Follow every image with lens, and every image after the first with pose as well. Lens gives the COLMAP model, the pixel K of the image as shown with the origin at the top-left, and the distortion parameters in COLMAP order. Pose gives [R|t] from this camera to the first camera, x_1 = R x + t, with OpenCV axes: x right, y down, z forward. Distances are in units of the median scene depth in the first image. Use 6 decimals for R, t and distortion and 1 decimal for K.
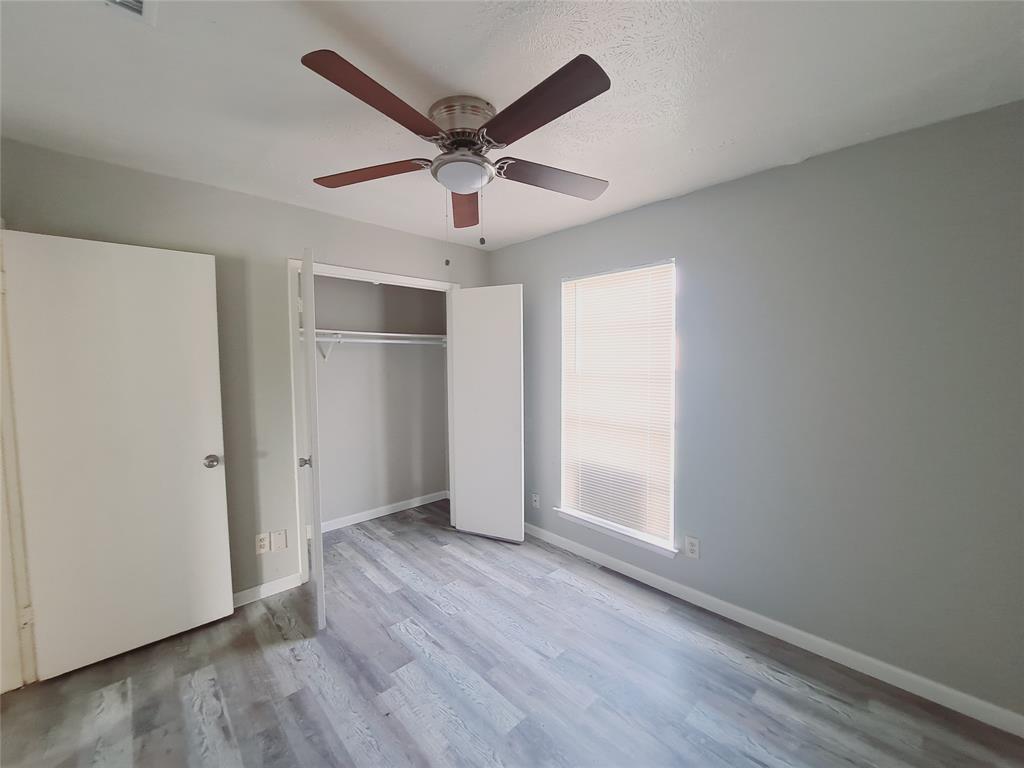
lens RADIAL K [[411.8, 0, 503.7], [0, 411.8, 378.2], [0, 0, 1]] dist [-0.014987, -0.000215]
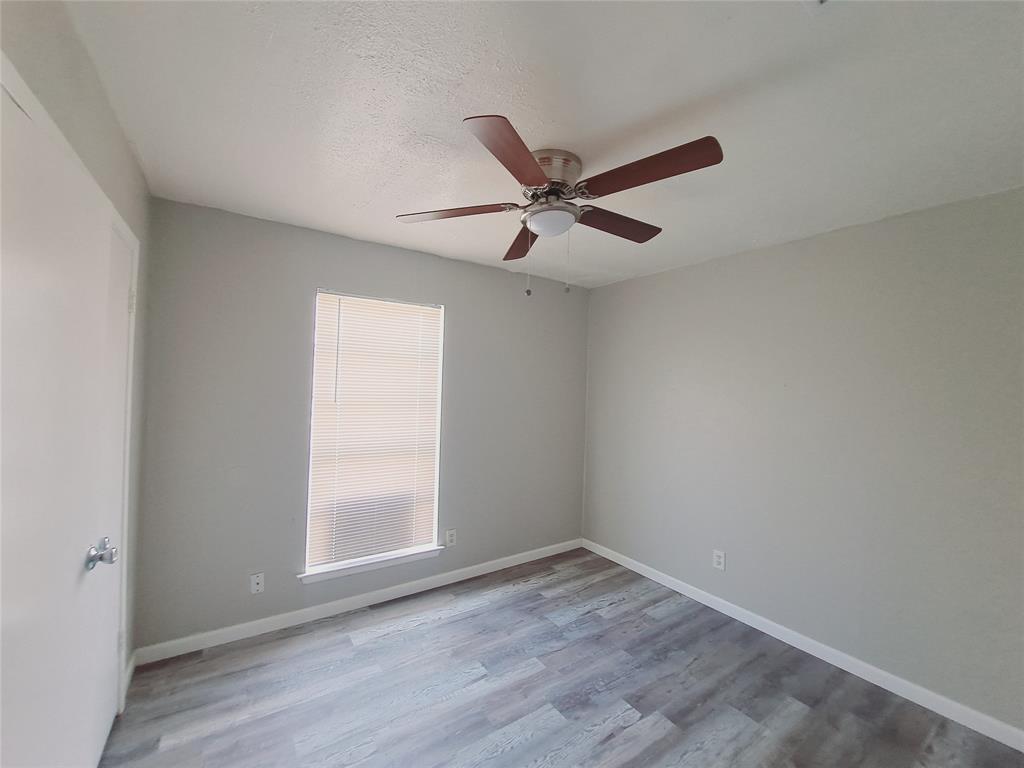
lens RADIAL K [[411.8, 0, 503.7], [0, 411.8, 378.2], [0, 0, 1]] dist [-0.014987, -0.000215]
pose [[0.168650, 0.018763, 0.985497, -0.761936], [0.026057, 0.999385, -0.023486, -0.040229], [-0.985331, 0.029641, 0.168057, 0.622383]]
